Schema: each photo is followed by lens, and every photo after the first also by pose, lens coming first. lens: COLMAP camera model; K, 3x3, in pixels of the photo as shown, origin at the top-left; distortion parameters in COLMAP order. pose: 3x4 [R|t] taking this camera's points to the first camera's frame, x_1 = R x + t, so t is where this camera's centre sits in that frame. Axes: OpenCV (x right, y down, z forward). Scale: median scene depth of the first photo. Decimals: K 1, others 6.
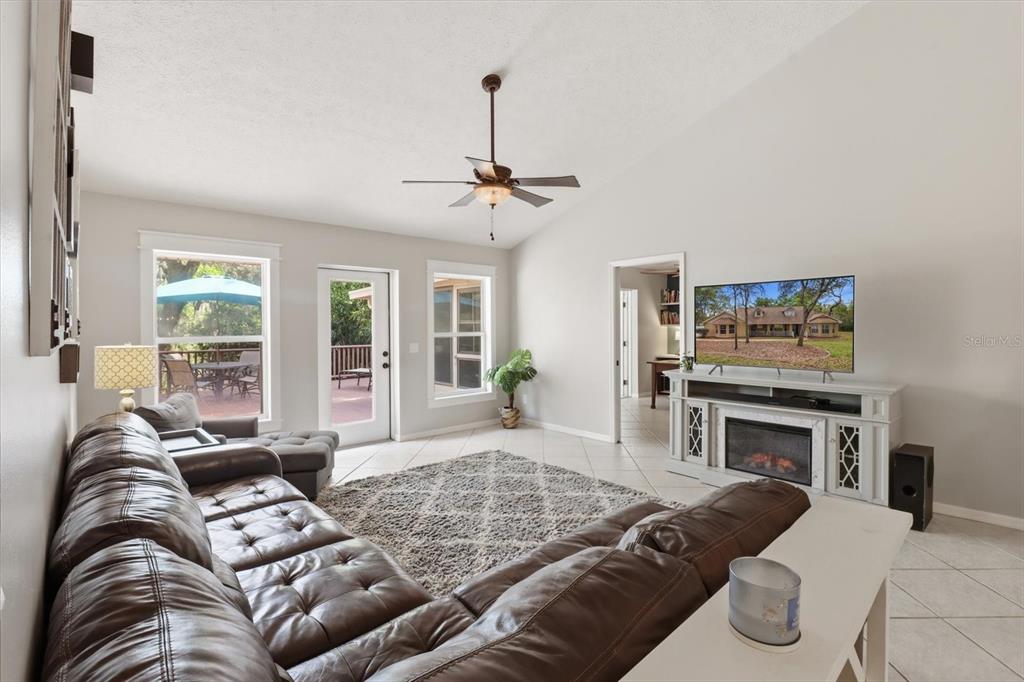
lens RADIAL K [[475.9, 0, 516.3], [0, 475.9, 338.1], [0, 0, 1]] dist [-0.003044, 0.000290]
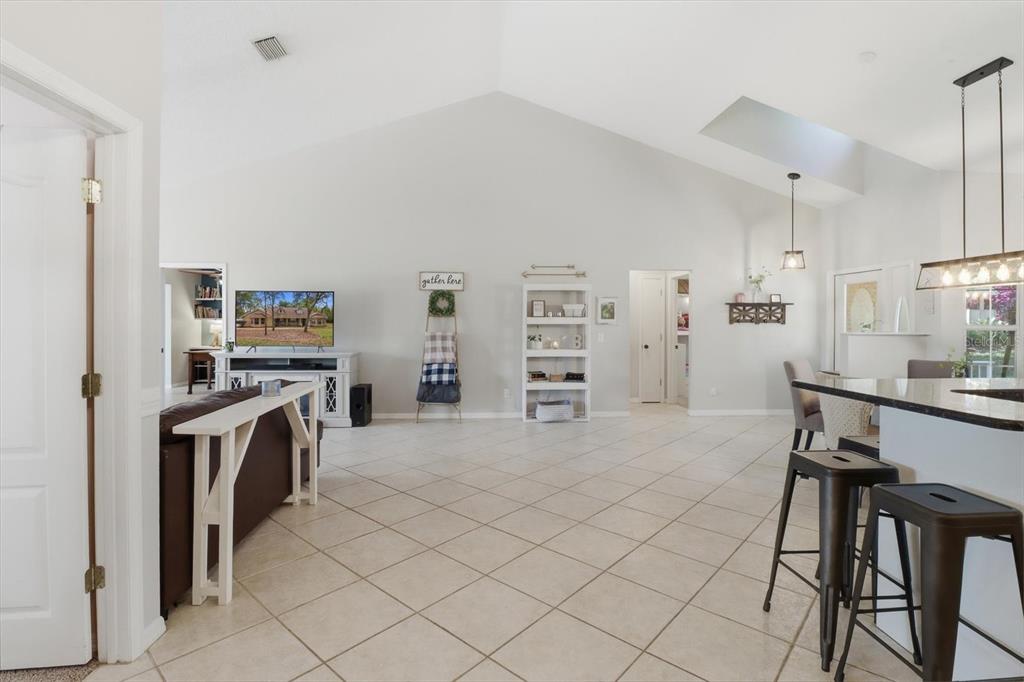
lens RADIAL K [[489.4, 0, 522.2], [0, 489.4, 324.8], [0, 0, 1]] dist [-0.011318, -0.006589]
pose [[0.611528, 0.008280, 0.791180, -0.264258], [0.007917, 0.999831, -0.016583, 0.025101], [-0.791183, 0.016404, 0.611359, -0.589041]]
